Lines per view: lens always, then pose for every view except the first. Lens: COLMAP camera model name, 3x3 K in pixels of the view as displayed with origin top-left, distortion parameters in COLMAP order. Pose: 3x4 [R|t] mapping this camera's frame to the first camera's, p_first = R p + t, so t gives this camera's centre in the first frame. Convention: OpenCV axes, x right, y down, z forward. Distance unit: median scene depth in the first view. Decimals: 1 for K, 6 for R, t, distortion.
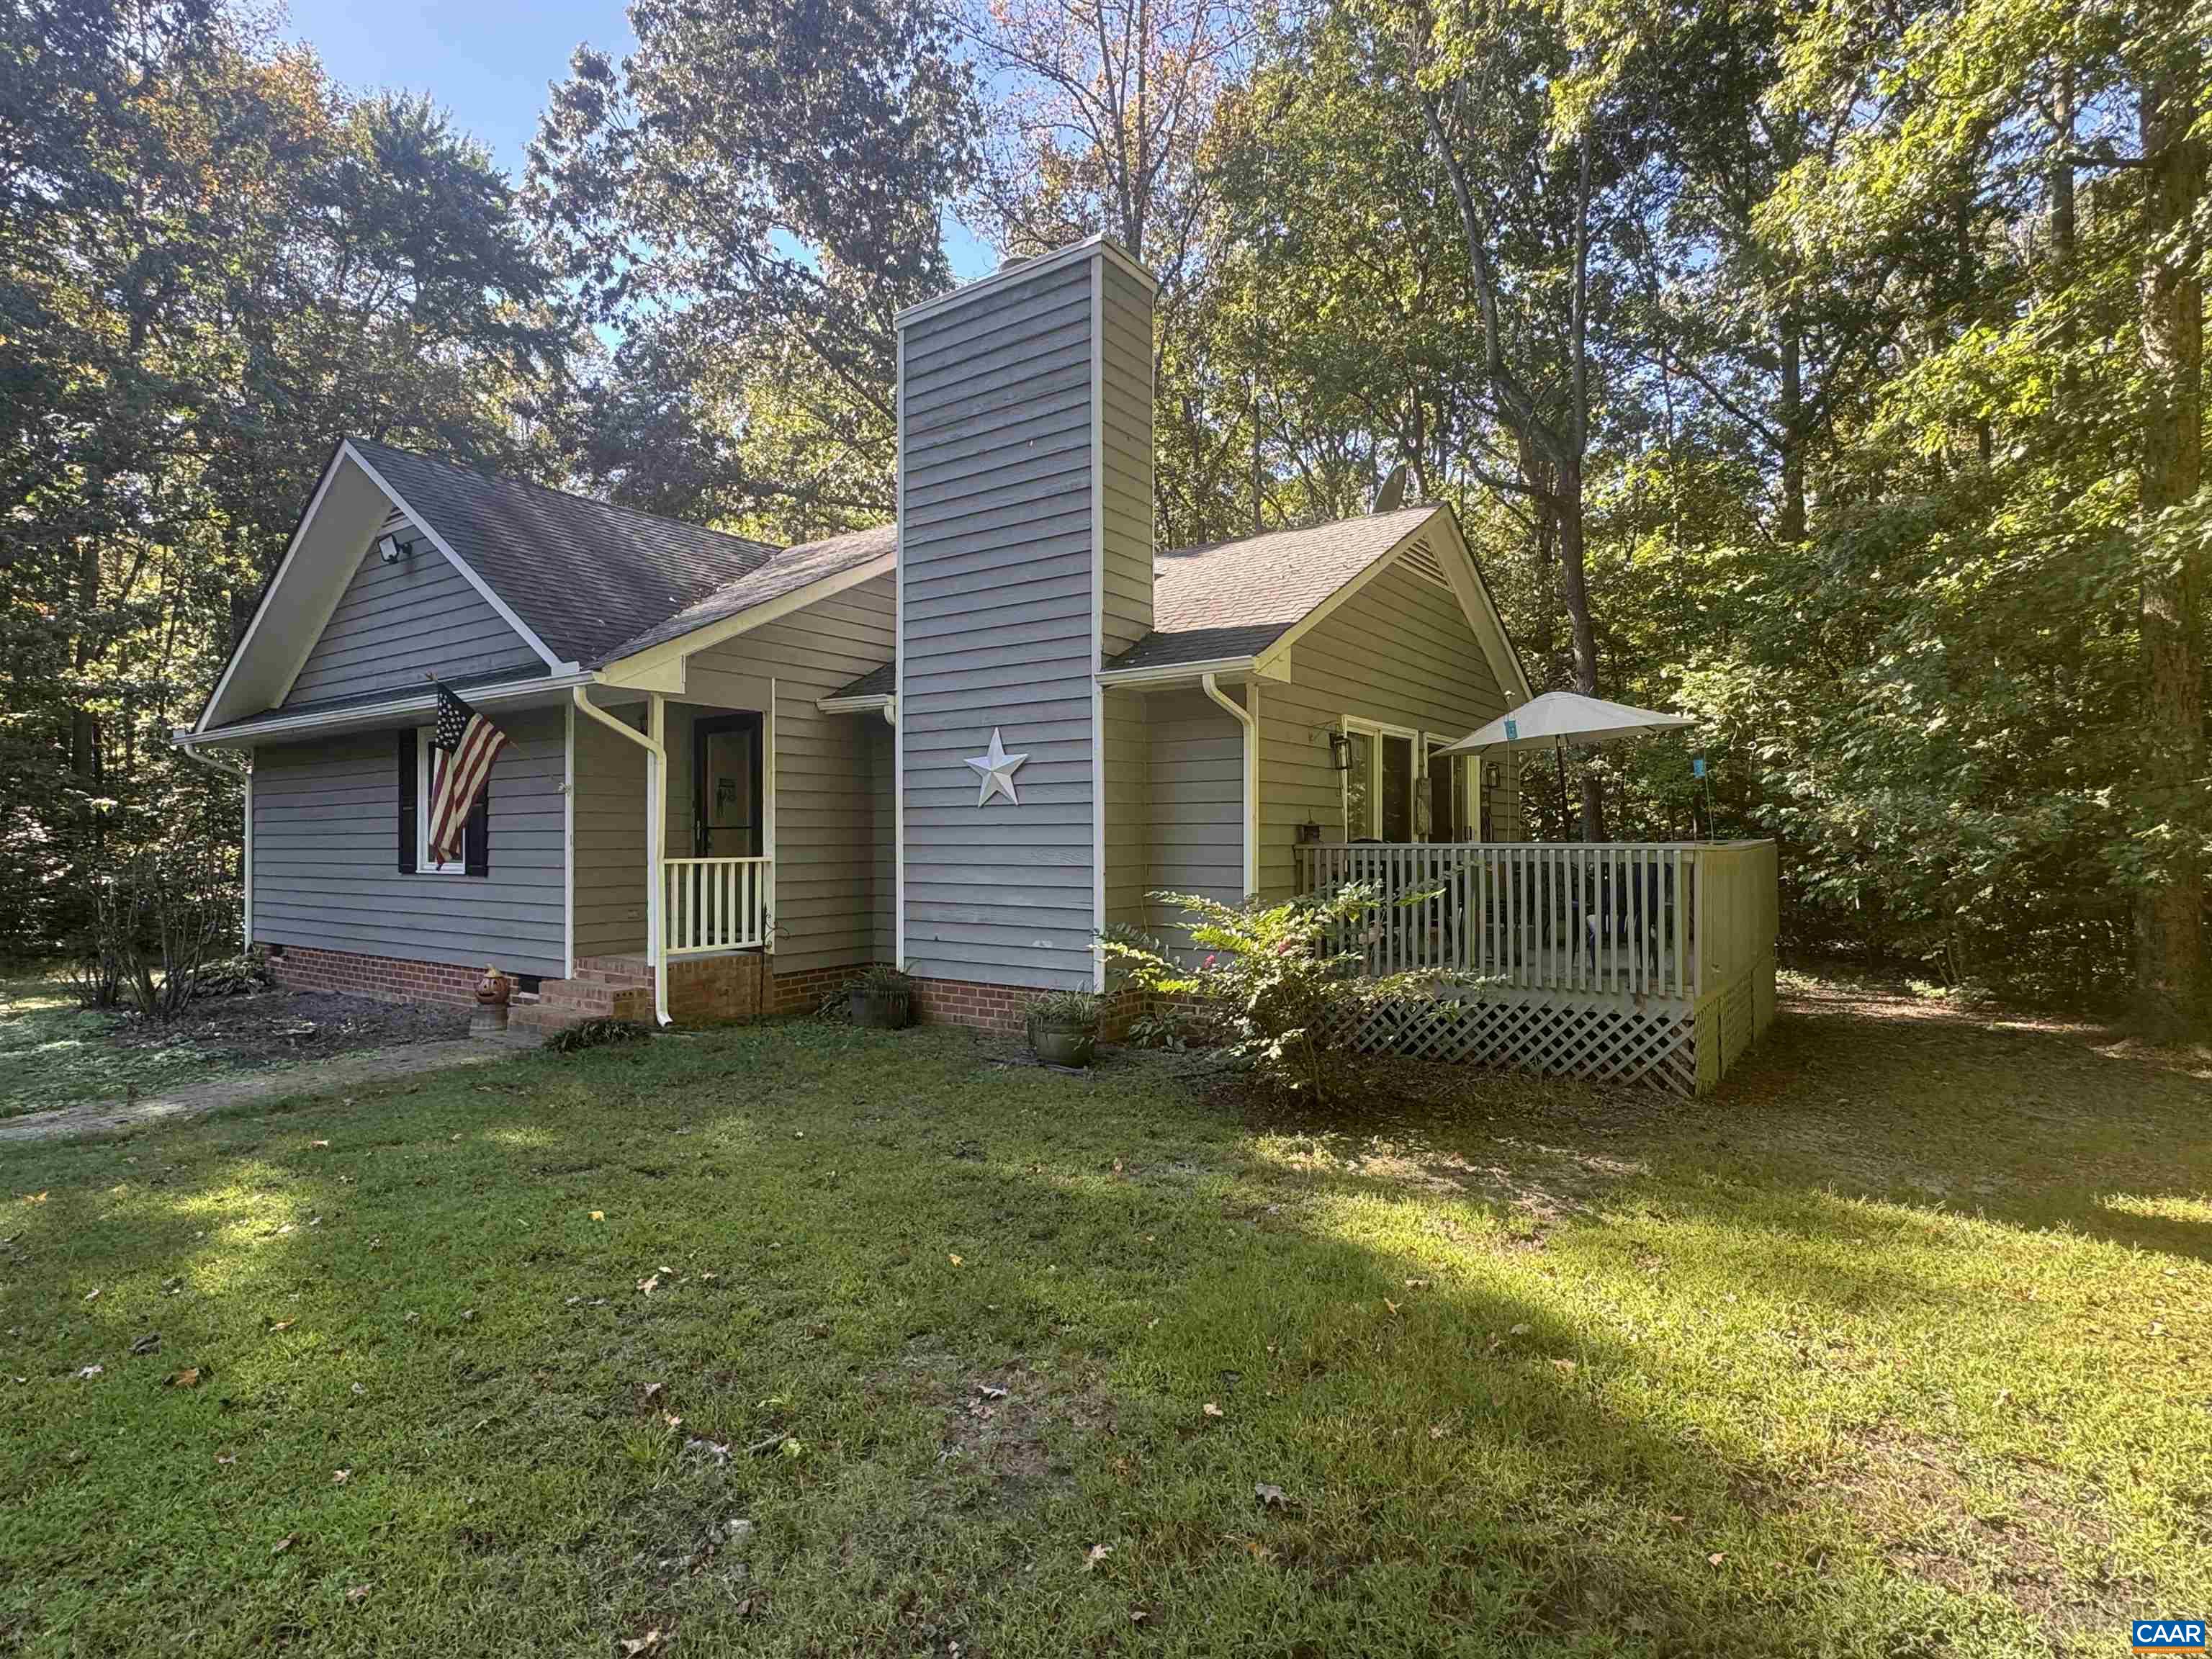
lens RADIAL K [[1155.8, 0, 1109.6], [0, 1155.8, 834.6], [0, 0, 1]] dist [-0.002011, -0.000619]
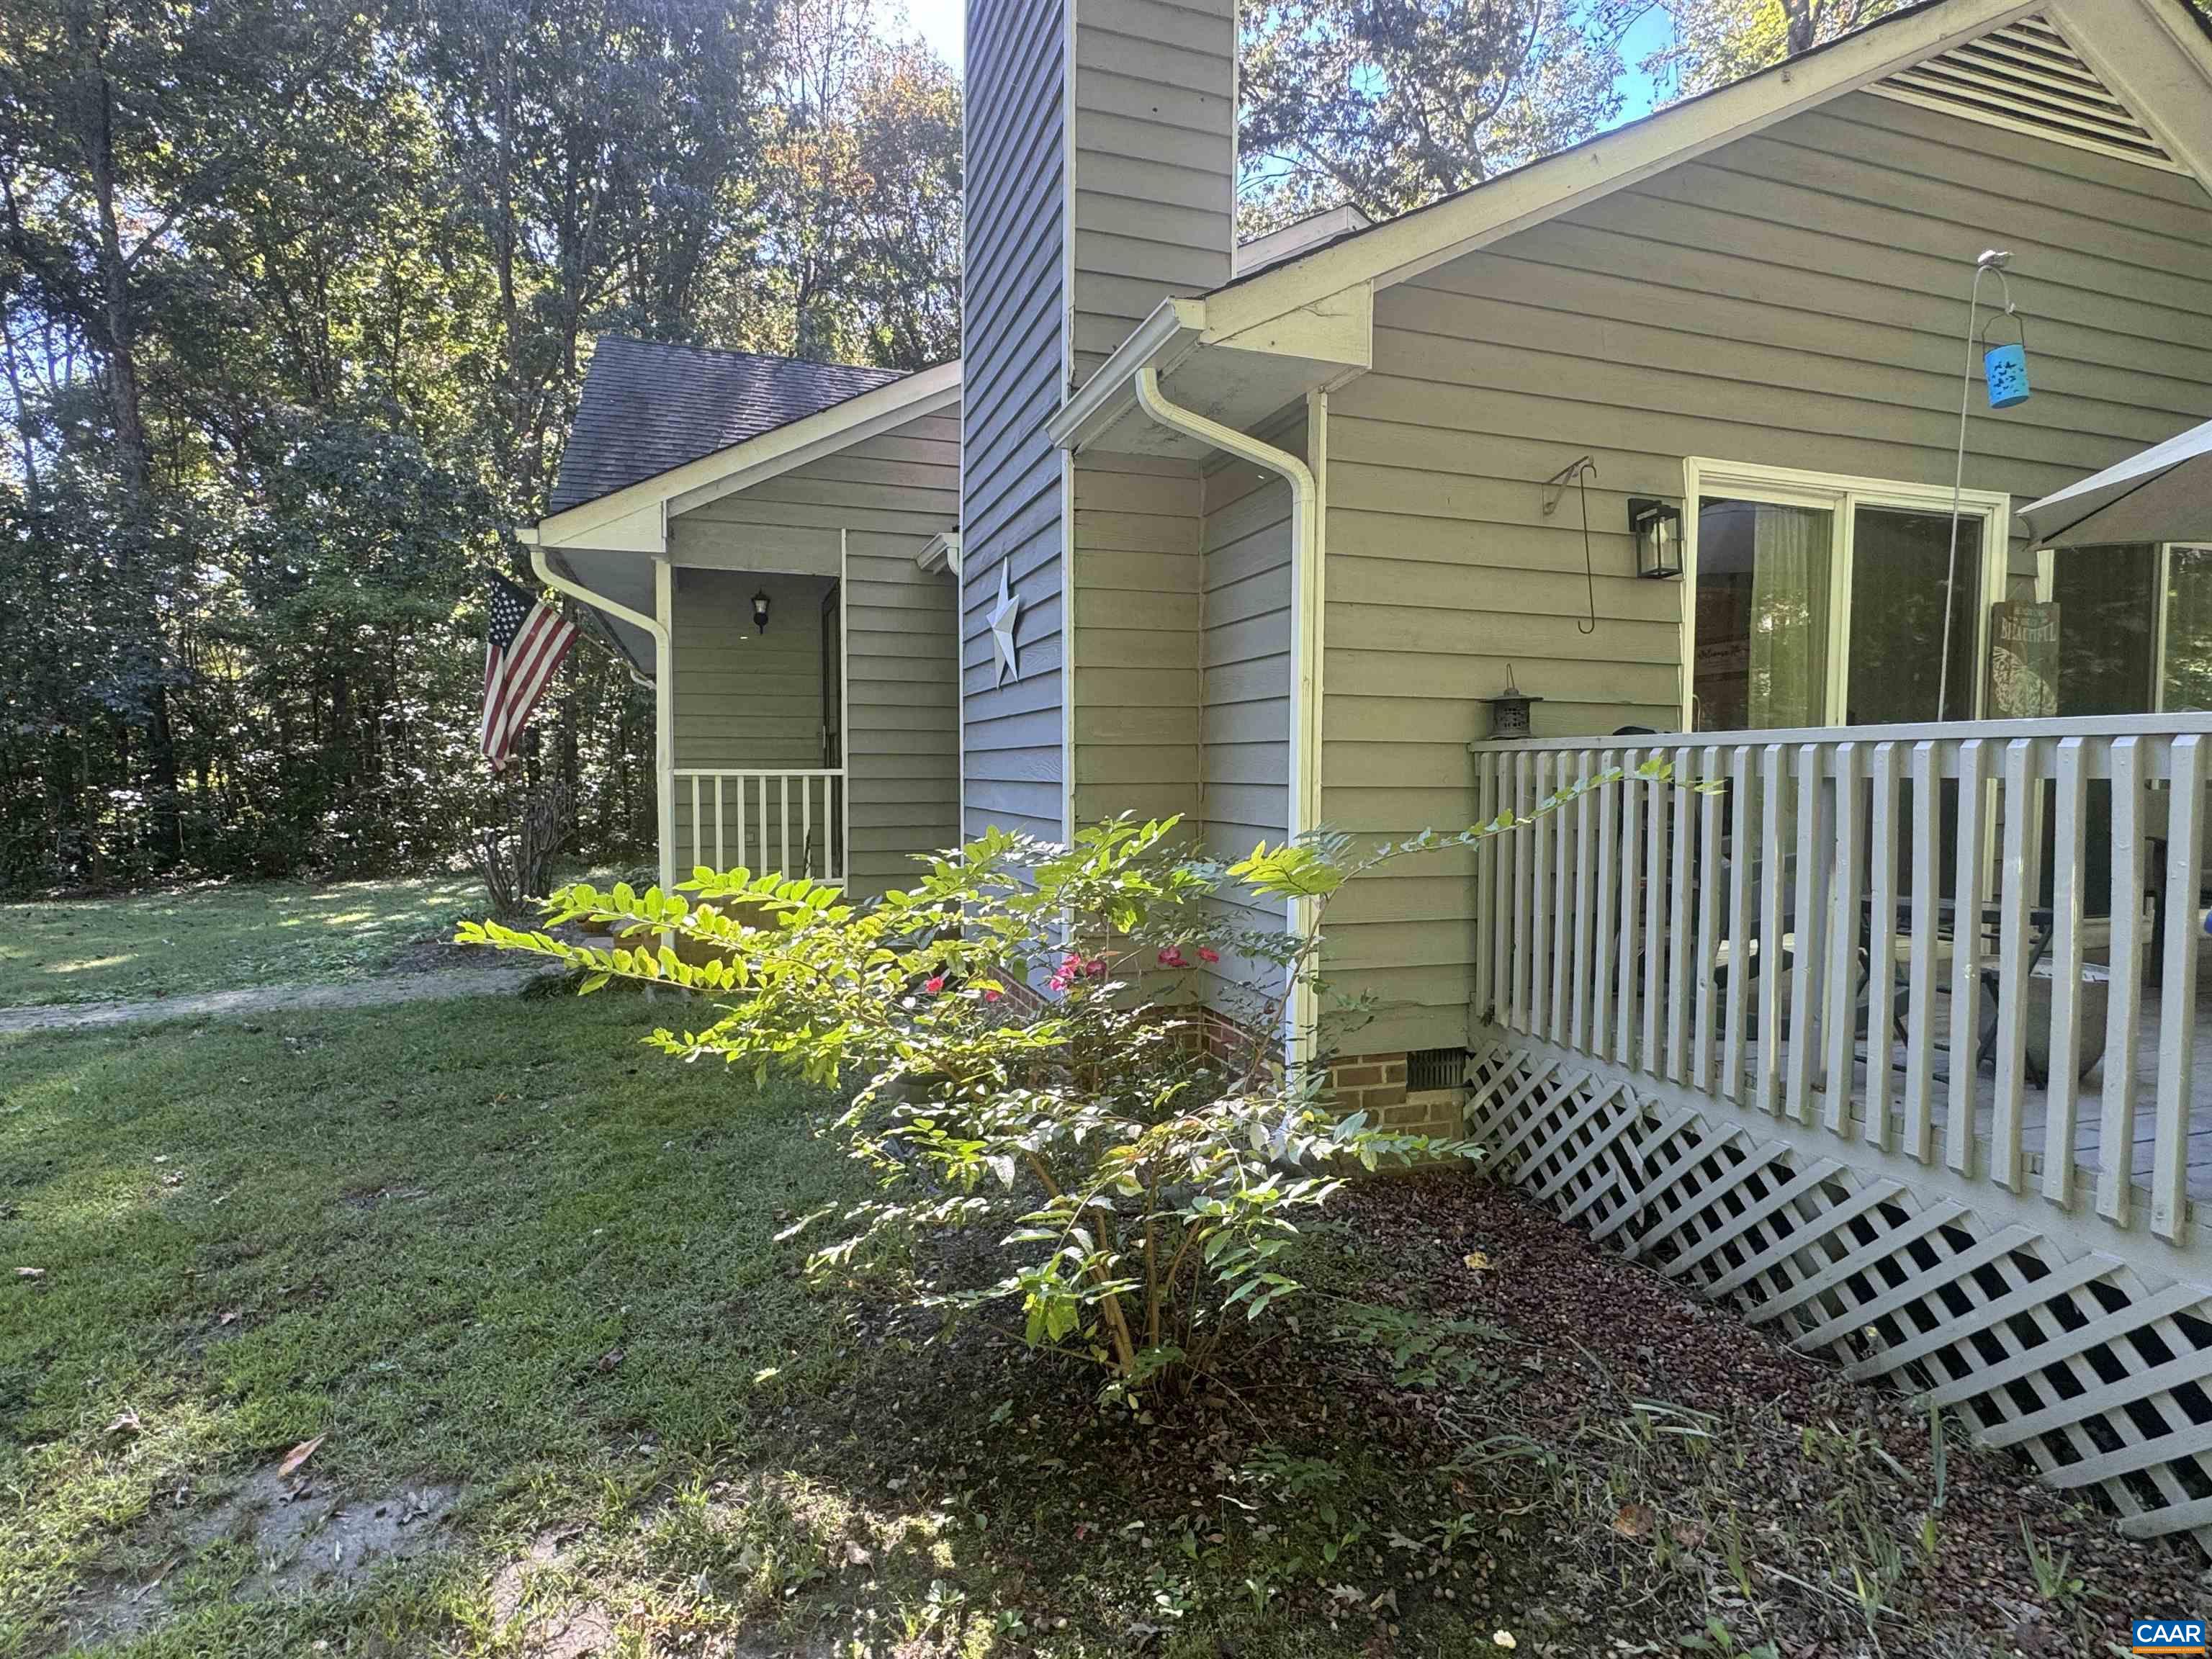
lens RADIAL K [[1155.8, 0, 1097.3], [0, 1155.8, 826.8], [0, 0, 1]] dist [-0.002011, -0.000619]
pose [[0.804673, 0.031140, -0.592901, 0.311766], [0.000233, 0.998607, 0.052764, 0.018075], [0.593718, -0.042596, 0.803545, 0.533965]]
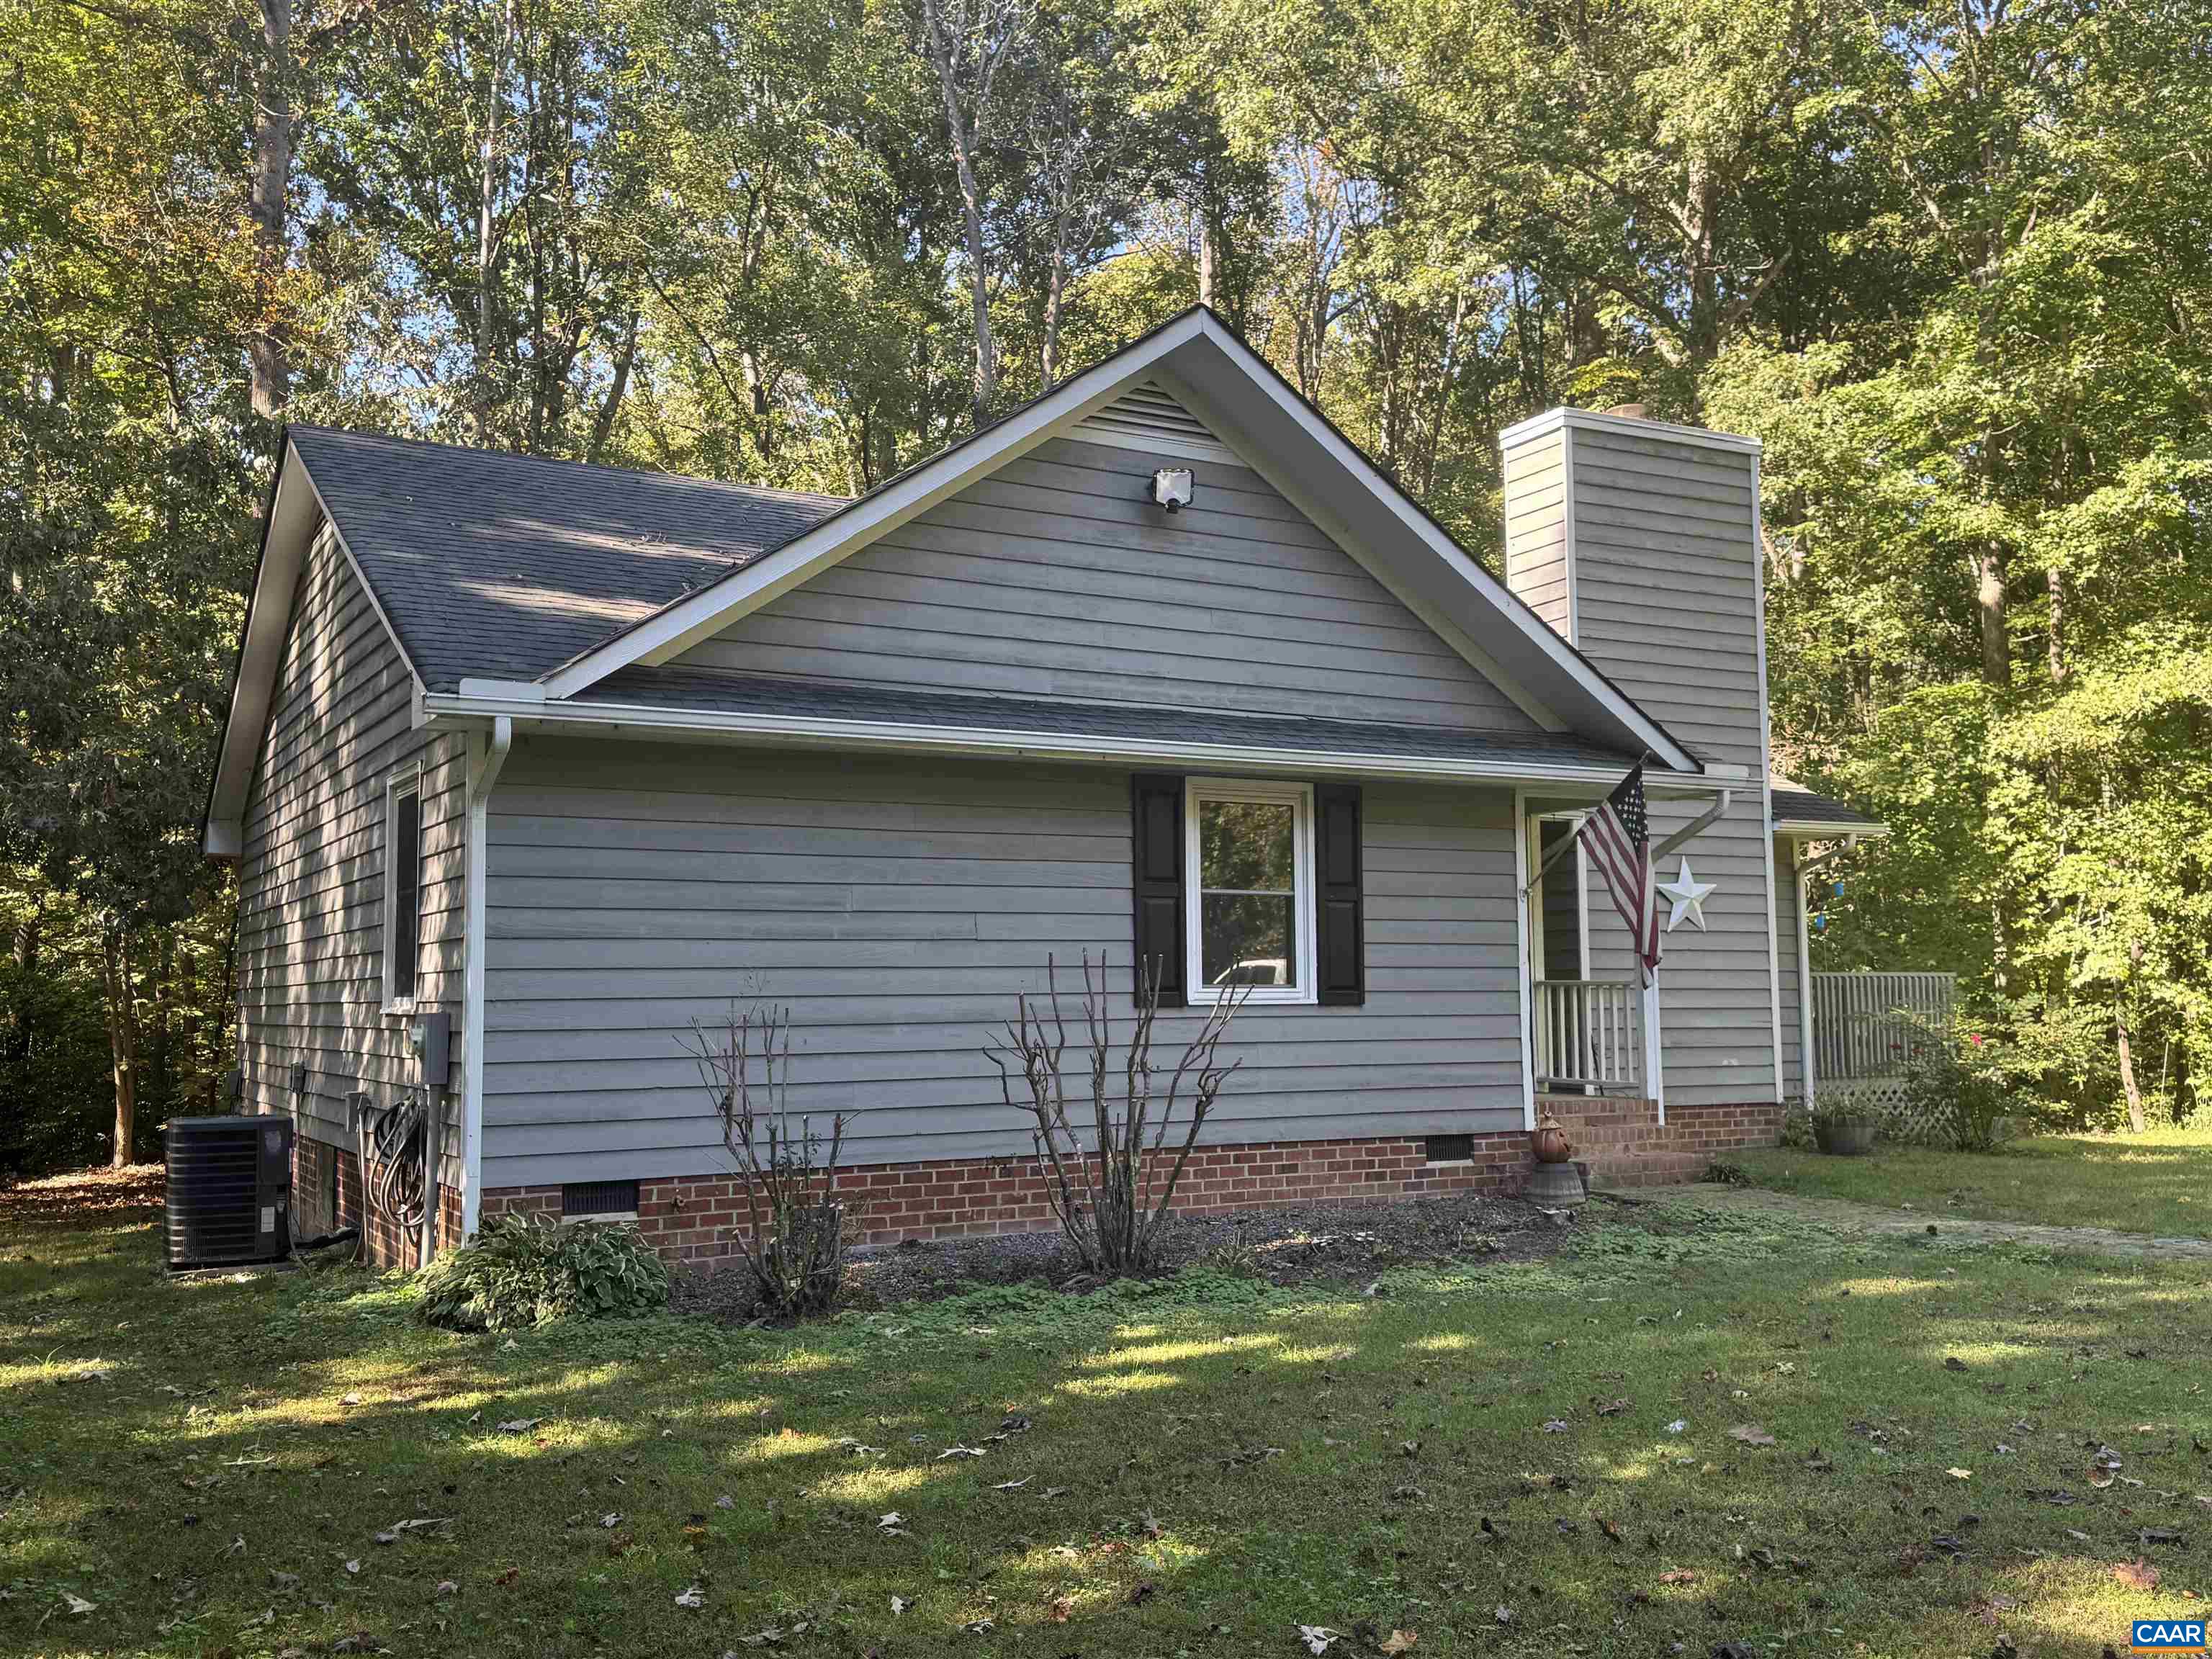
lens RADIAL K [[2035.5, 0, 1097.3], [0, 2035.5, 829.8], [0, 0, 1]] dist [0.106623, 0.000000]
pose [[0.426490, 0.077121, 0.901198, -2.004070], [0.003726, 0.996200, -0.087014, 0.042993], [-0.904485, 0.040468, 0.424582, 0.697075]]
